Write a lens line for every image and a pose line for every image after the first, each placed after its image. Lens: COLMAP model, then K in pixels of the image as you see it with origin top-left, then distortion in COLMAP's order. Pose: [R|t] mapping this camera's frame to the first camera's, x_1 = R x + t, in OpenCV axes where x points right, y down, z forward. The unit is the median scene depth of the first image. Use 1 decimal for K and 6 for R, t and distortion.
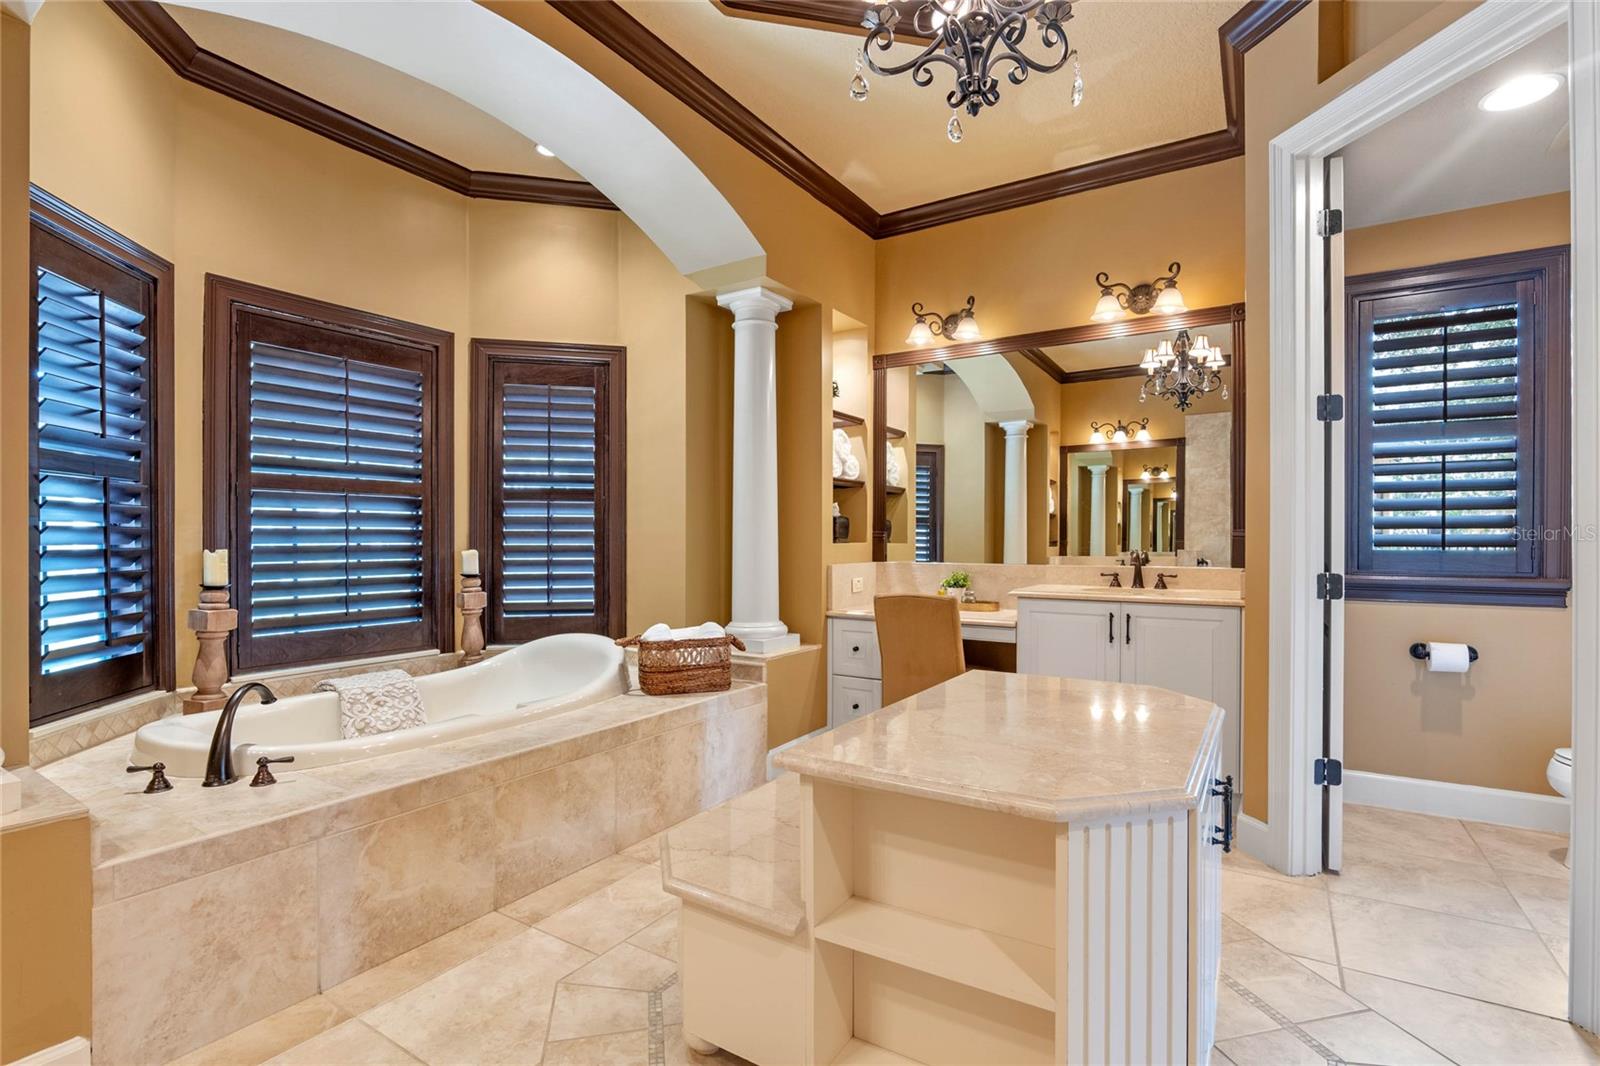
lens RADIAL K [[740.5, 0, 805.5], [0, 740.5, 541.1], [0, 0, 1]] dist [-0.021315, 0.004724]
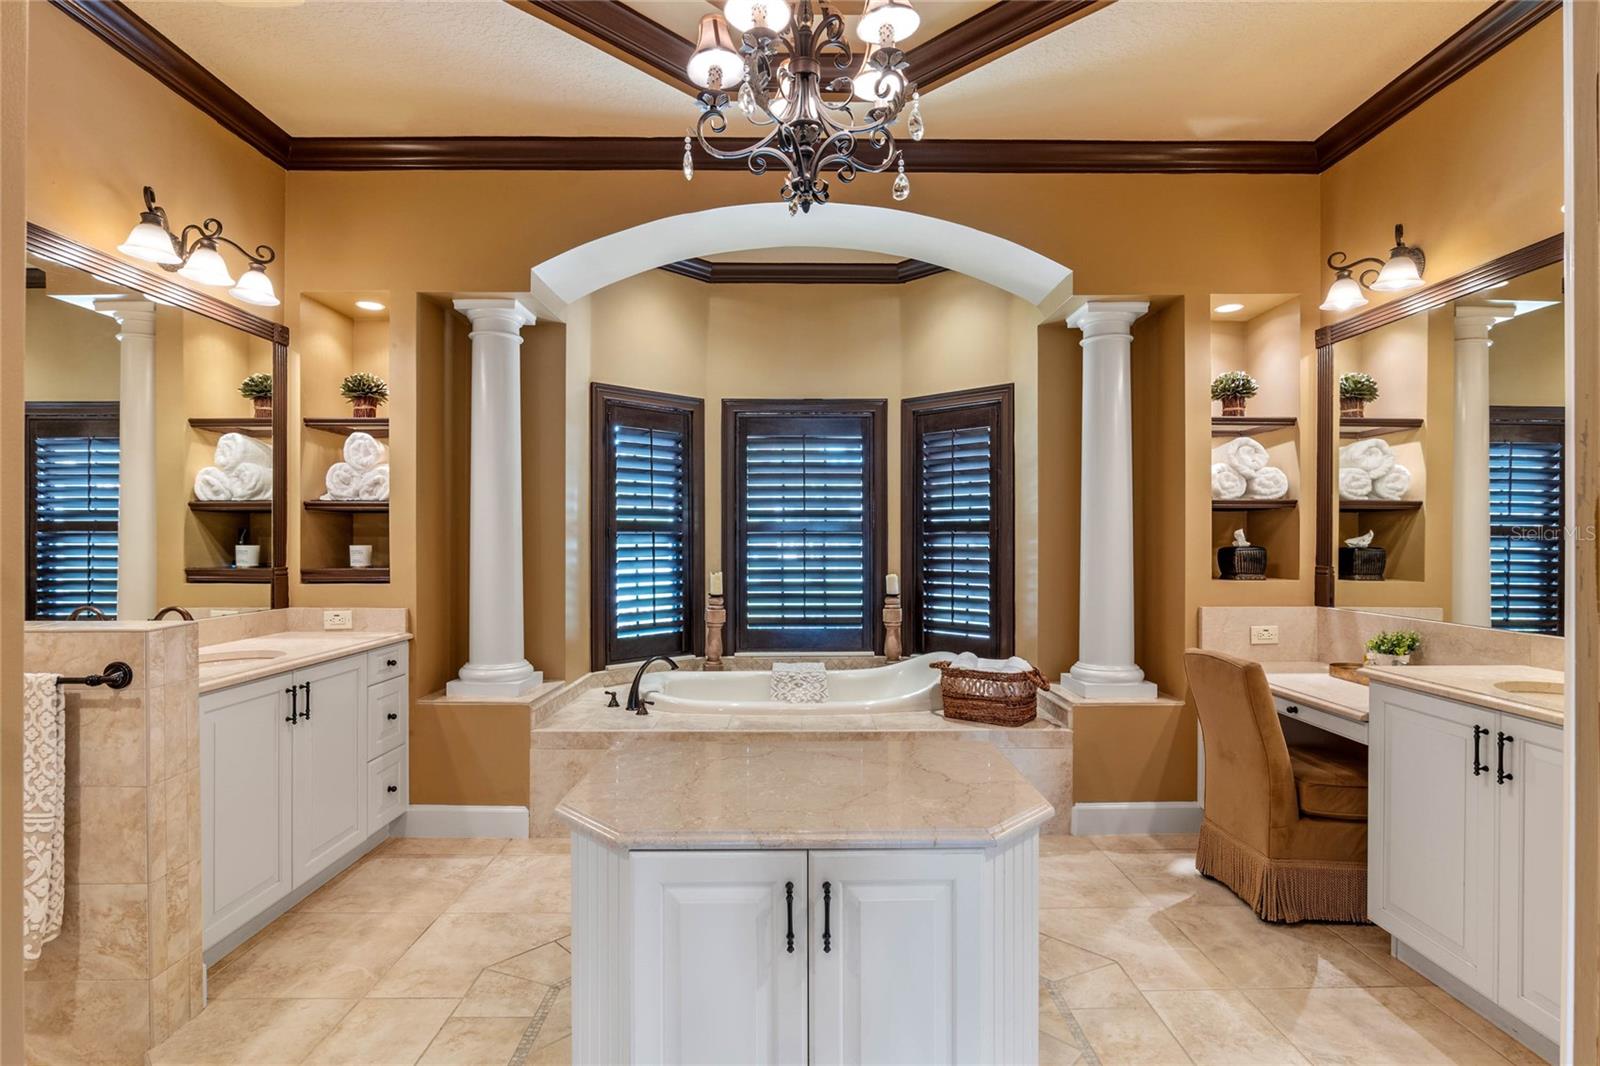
lens RADIAL K [[768.8, 0, 809.7], [0, 768.8, 540.7], [0, 0, 1]] dist [-0.017940, 0.003069]
pose [[0.549891, 0.001176, -0.835236, 0.577994], [-0.001264, 0.999999, 0.000575, -0.047348], [0.835235, 0.000740, 0.549892, 0.190259]]
